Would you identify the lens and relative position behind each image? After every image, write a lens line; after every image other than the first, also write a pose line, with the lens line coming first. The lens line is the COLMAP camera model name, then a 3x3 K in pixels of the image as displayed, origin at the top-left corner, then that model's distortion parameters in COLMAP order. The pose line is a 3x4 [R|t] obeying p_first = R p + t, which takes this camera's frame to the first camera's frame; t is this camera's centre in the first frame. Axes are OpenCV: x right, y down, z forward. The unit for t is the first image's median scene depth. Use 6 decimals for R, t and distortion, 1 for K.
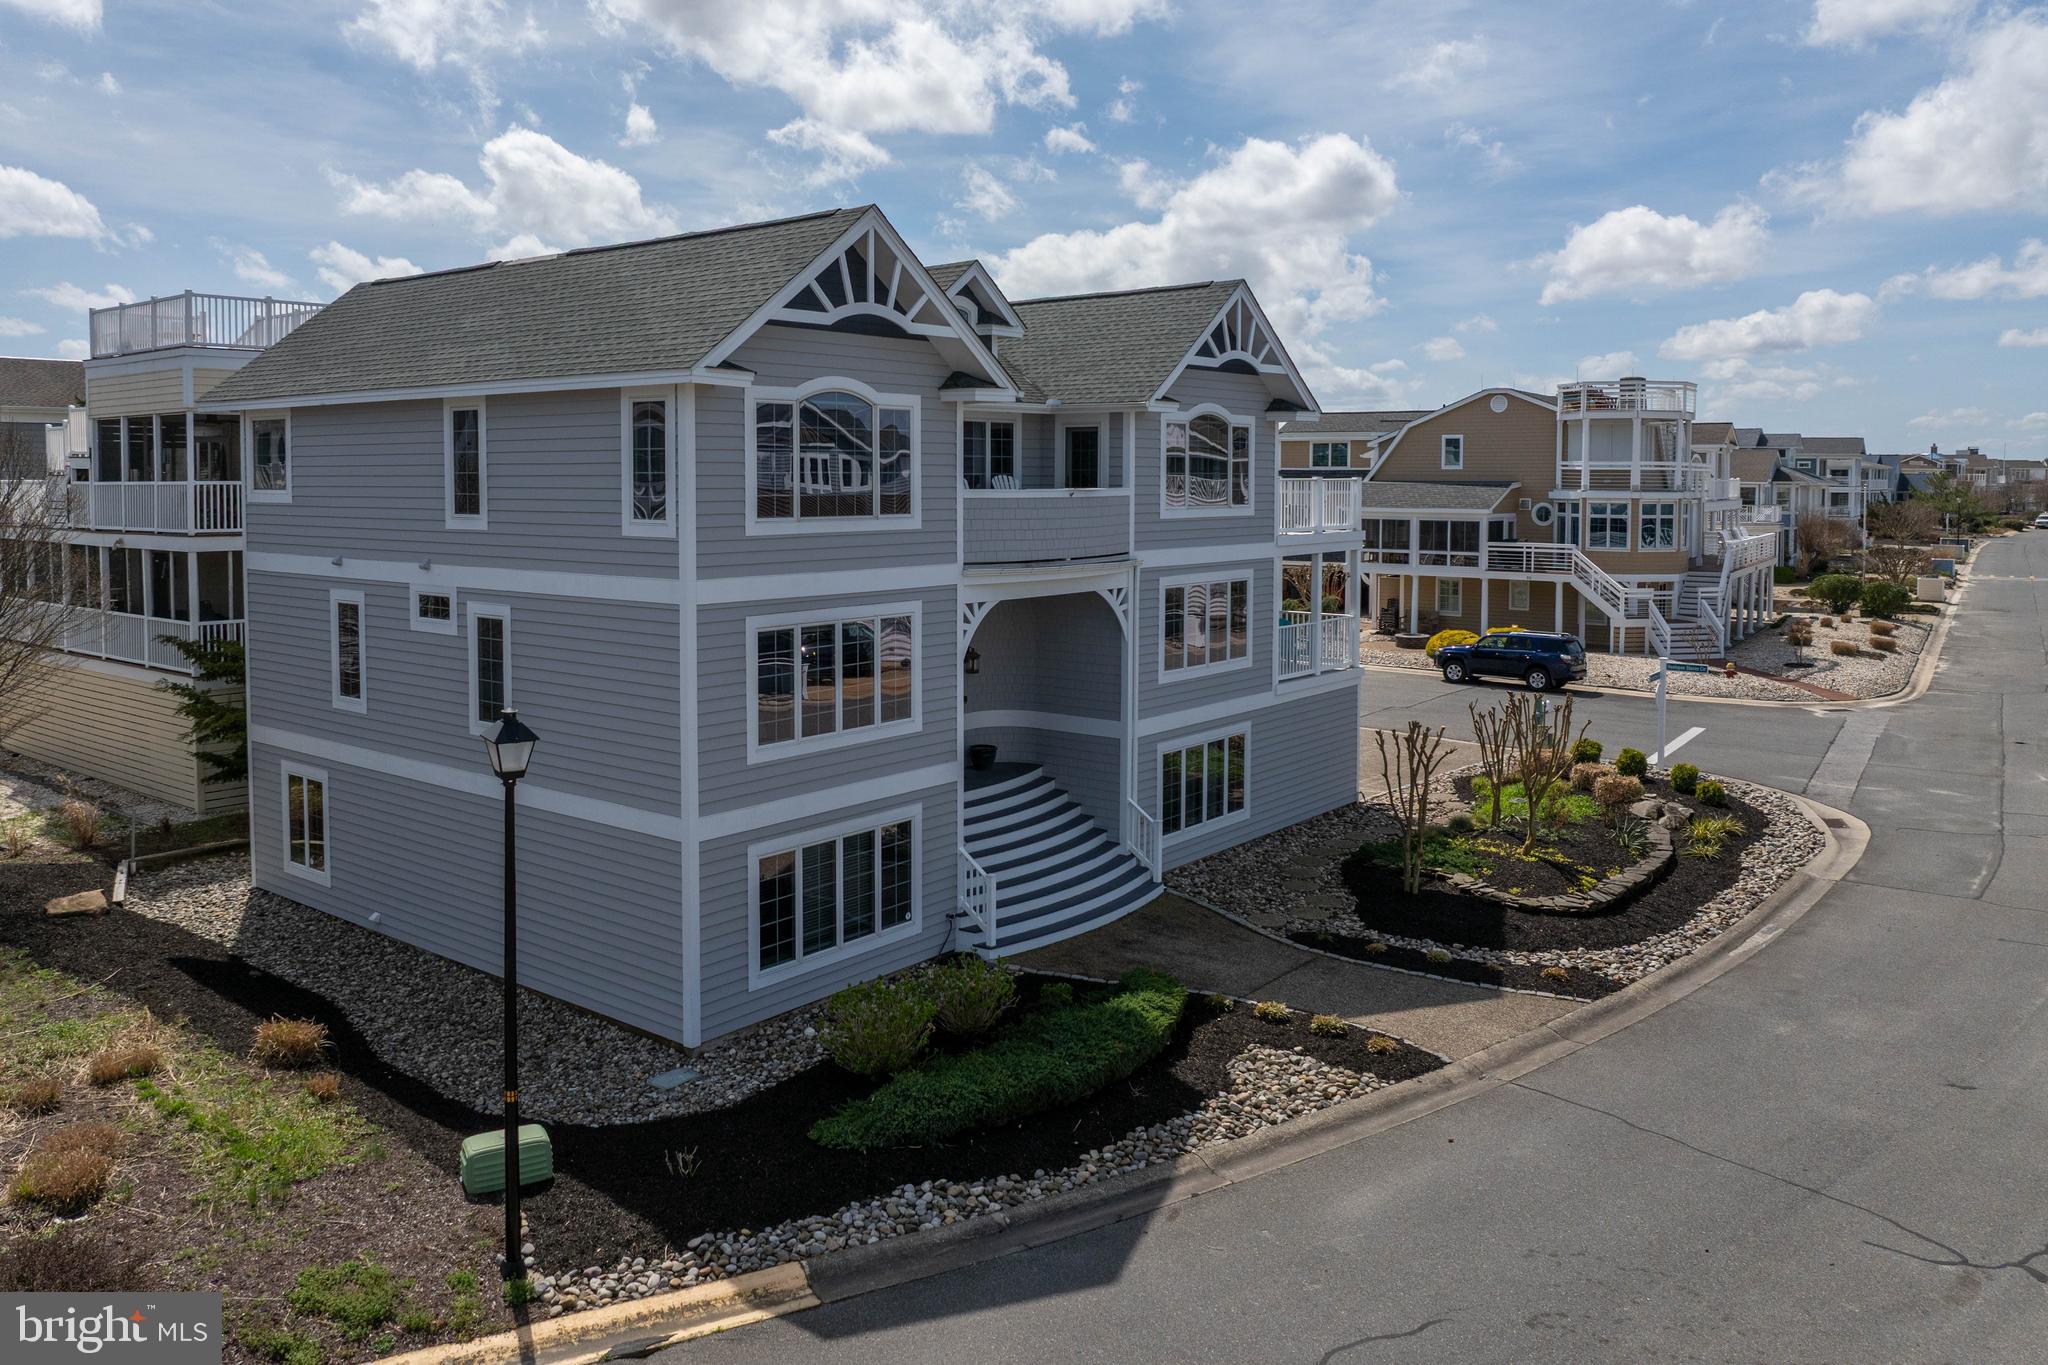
lens RADIAL K [[1535.7, 0, 1030.9], [0, 1535.7, 684.5], [0, 0, 1]] dist [-0.011946, -0.042462]
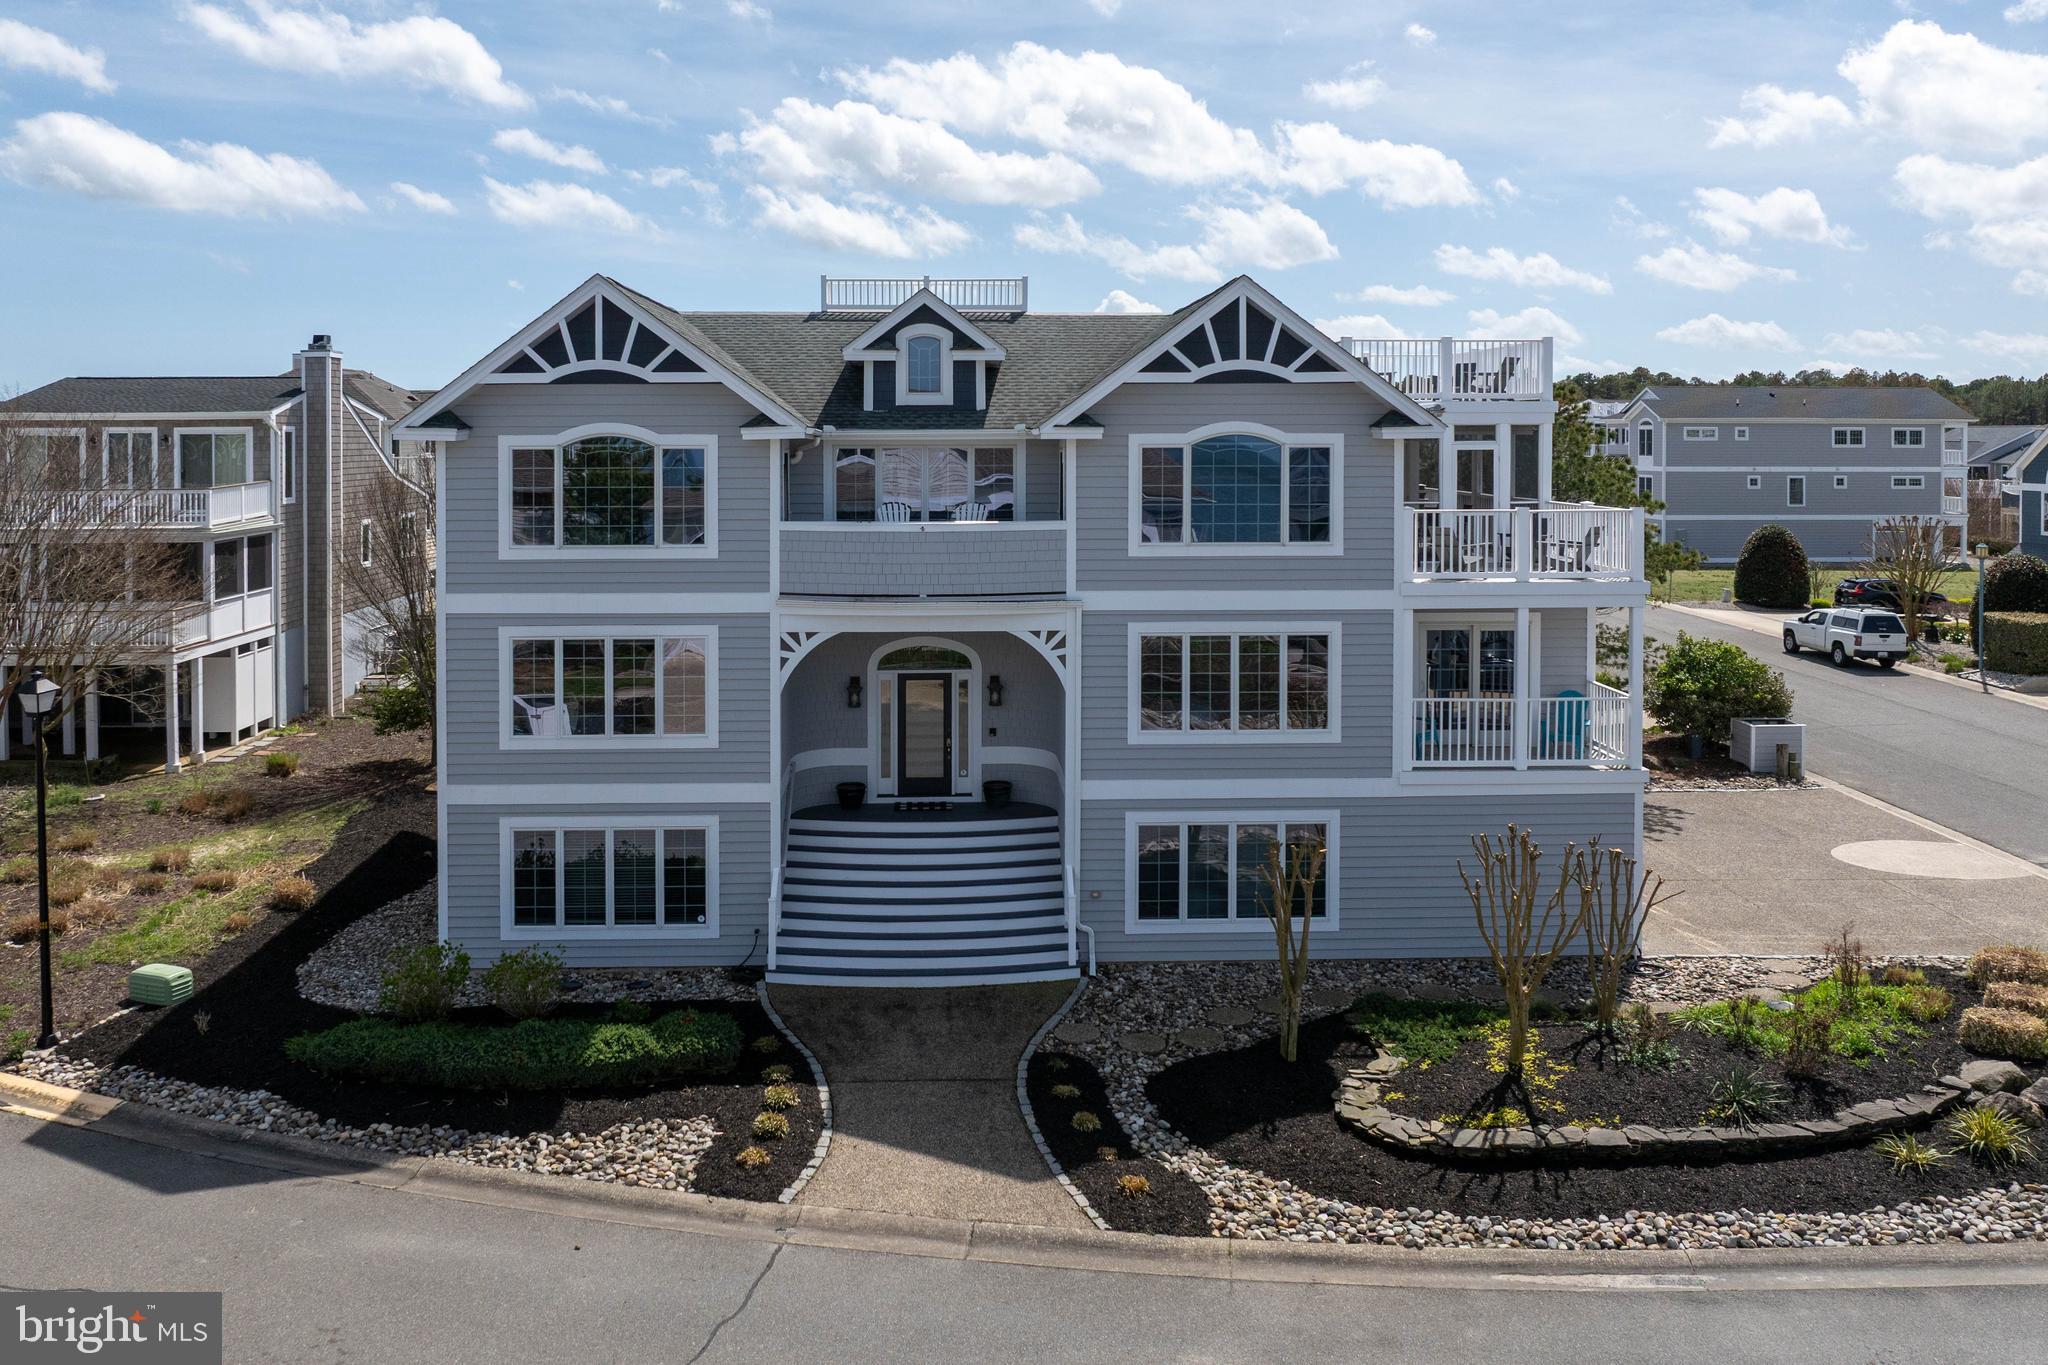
lens RADIAL K [[1571.5, 0, 1025.6], [0, 1571.5, 611.5], [0, 0, 1]] dist [-0.042286, -0.000988]
pose [[0.640260, 0.061293, -0.765709, 0.910094], [-0.100594, 0.994917, -0.004473, -0.082028], [0.761543, 0.079890, 0.643172, 0.466990]]
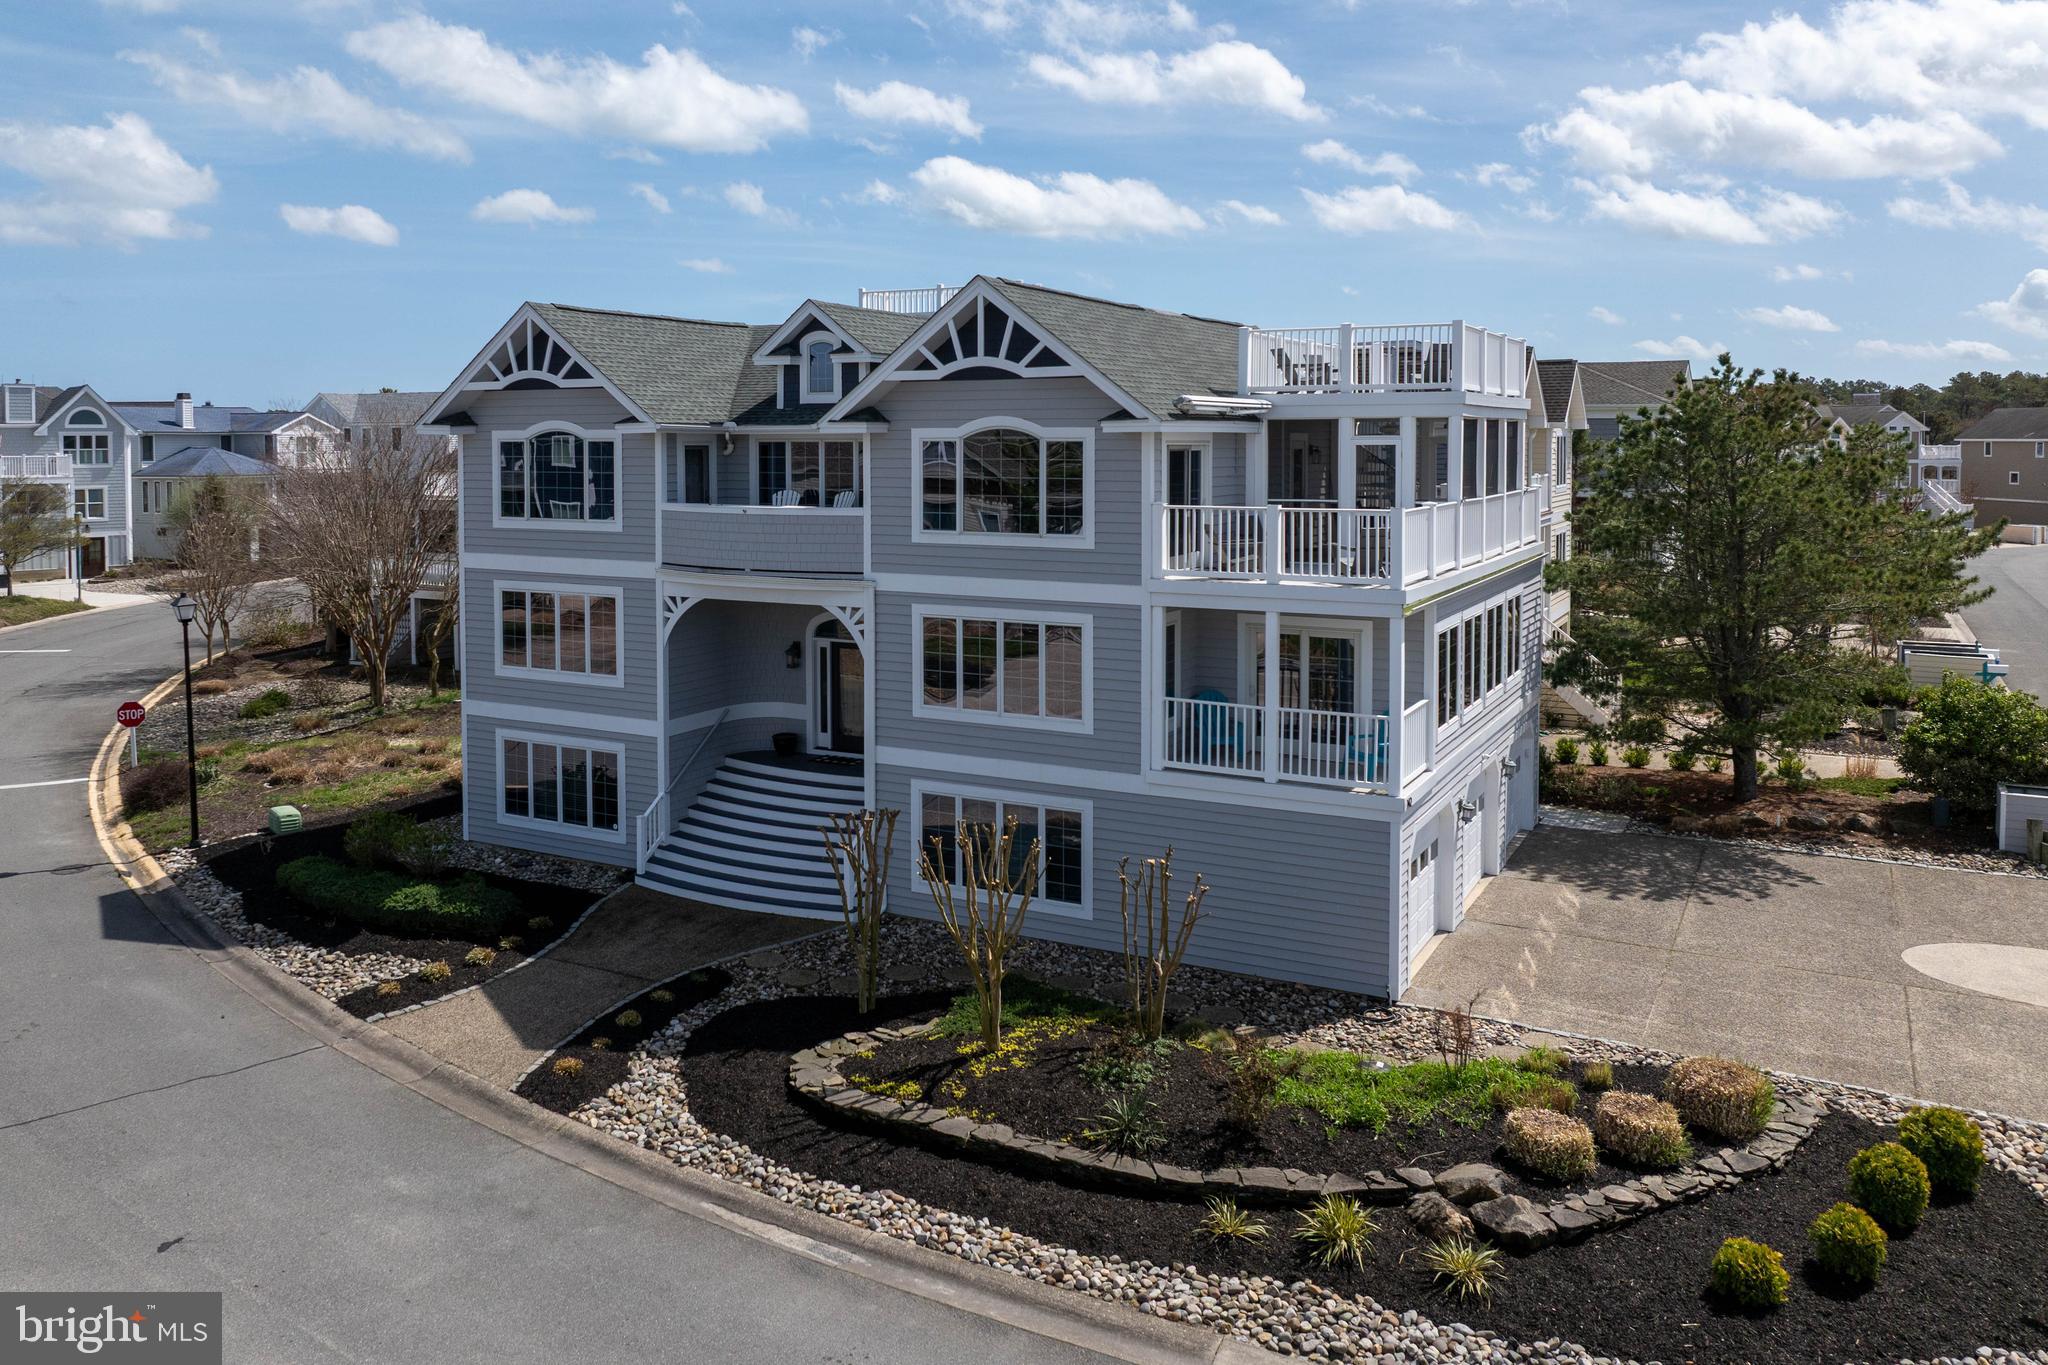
lens RADIAL K [[1522.5, 0, 1014.8], [0, 1522.5, 648.9], [0, 0, 1]] dist [-0.079097, 0.117403]
pose [[0.177355, 0.115165, -0.977385, 1.259845], [-0.144417, 0.985424, 0.089907, -0.168444], [0.973493, 0.125206, 0.191401, 1.097971]]
